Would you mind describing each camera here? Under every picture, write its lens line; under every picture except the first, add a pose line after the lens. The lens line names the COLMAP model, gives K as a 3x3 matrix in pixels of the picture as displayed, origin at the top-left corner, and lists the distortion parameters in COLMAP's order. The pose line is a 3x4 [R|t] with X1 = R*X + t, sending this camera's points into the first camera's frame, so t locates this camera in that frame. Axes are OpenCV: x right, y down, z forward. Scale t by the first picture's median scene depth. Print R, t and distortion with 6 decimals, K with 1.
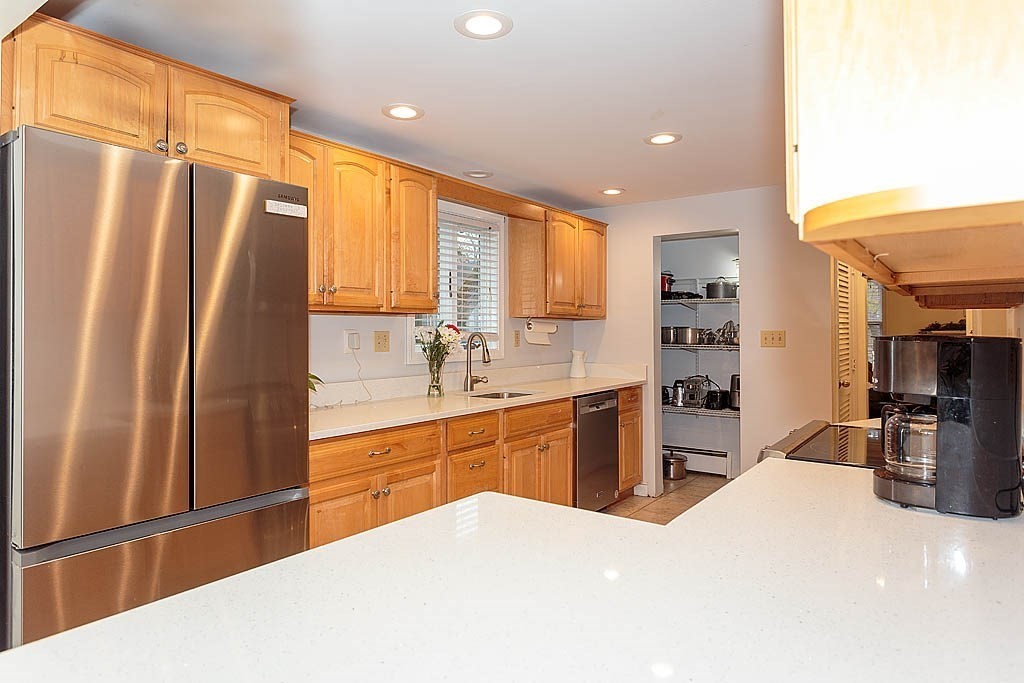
lens RADIAL K [[668.8, 0, 513.2], [0, 668.8, 330.5], [0, 0, 1]] dist [-0.002211, -0.000454]
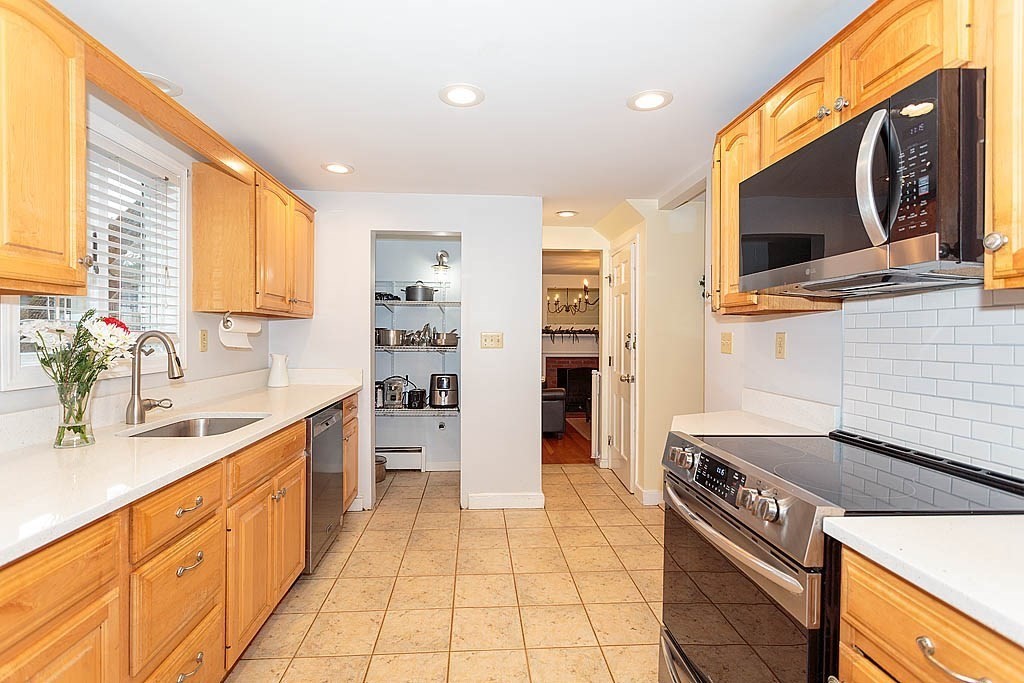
lens RADIAL K [[502.8, 0, 529.7], [0, 502.8, 338.1], [0, 0, 1]] dist [0.000168, 0.000278]
pose [[0.765034, 0.001407, 0.643988, -0.087599], [-0.008207, 0.999938, 0.007565, 0.002566], [-0.643938, -0.011073, 0.764998, 0.395704]]
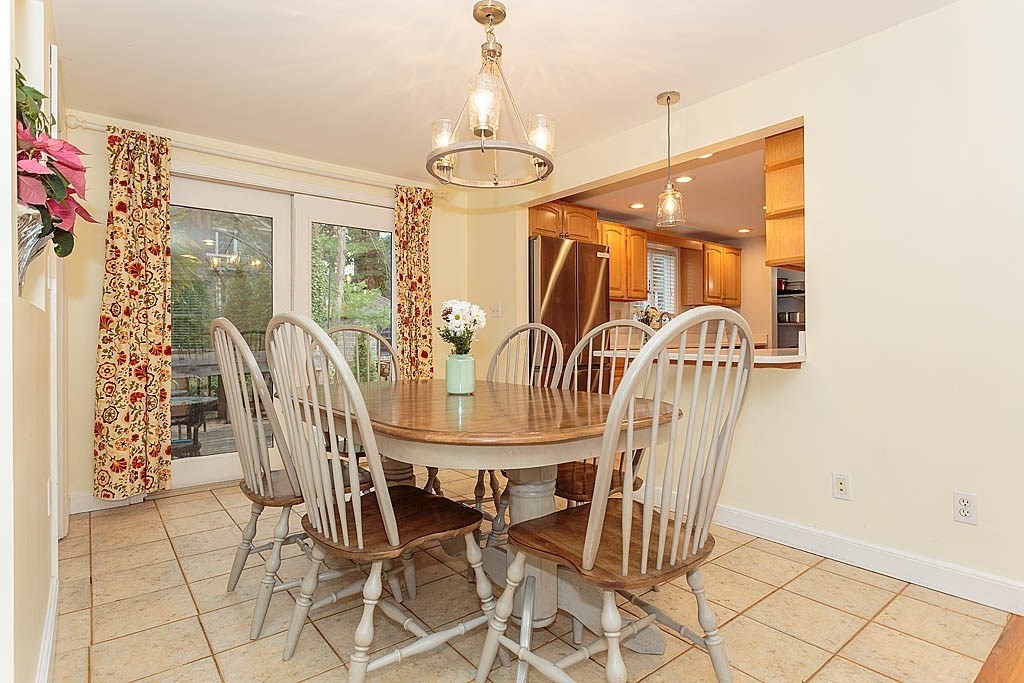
lens RADIAL K [[570.9, 0, 514.6], [0, 570.9, 337.1], [0, 0, 1]] dist [0.002253, 0.001195]
pose [[0.968117, -0.001978, -0.250492, -0.061567], [0.002661, 0.999994, 0.002386, 0.066991], [0.250485, -0.002977, 0.968116, -0.637357]]
